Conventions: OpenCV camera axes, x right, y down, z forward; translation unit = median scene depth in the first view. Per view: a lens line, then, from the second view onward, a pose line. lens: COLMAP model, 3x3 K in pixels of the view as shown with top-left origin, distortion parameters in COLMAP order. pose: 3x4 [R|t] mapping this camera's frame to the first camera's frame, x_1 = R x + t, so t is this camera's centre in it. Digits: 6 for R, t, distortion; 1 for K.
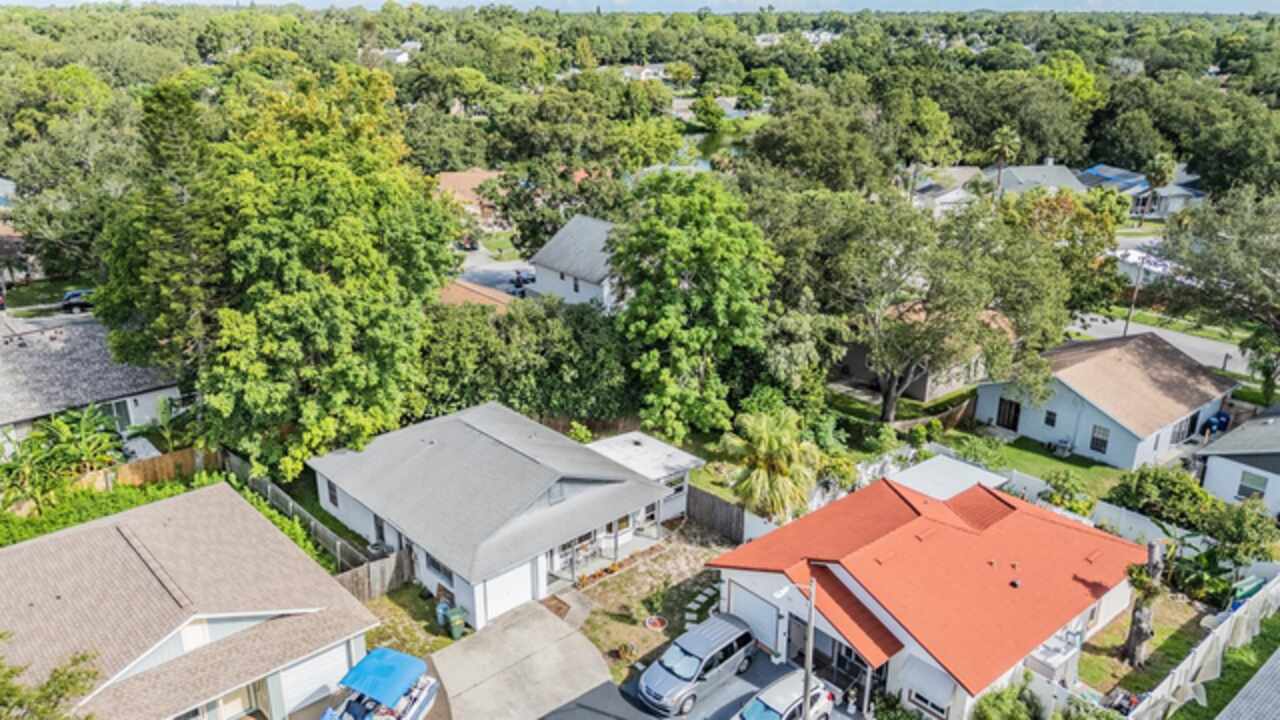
lens RADIAL K [[948.4, 0, 641.8], [0, 948.4, 356.1], [0, 0, 1]] dist [0.036922, -0.003029]
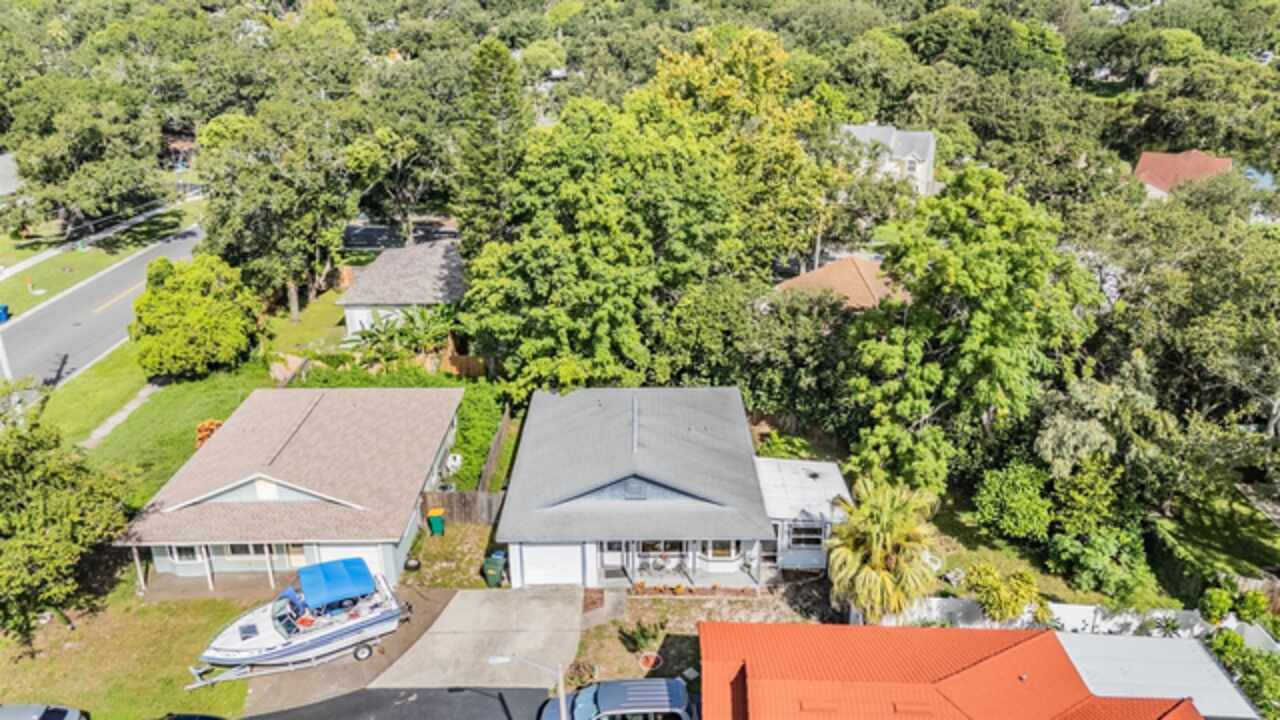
lens RADIAL K [[948.4, 0, 642.0], [0, 948.4, 363.6], [0, 0, 1]] dist [0.036922, -0.003029]
pose [[0.736576, 0.246143, -0.629976, 0.387282], [-0.217027, 0.968189, 0.124539, -0.077335], [0.640590, 0.044989, 0.766564, 0.223581]]
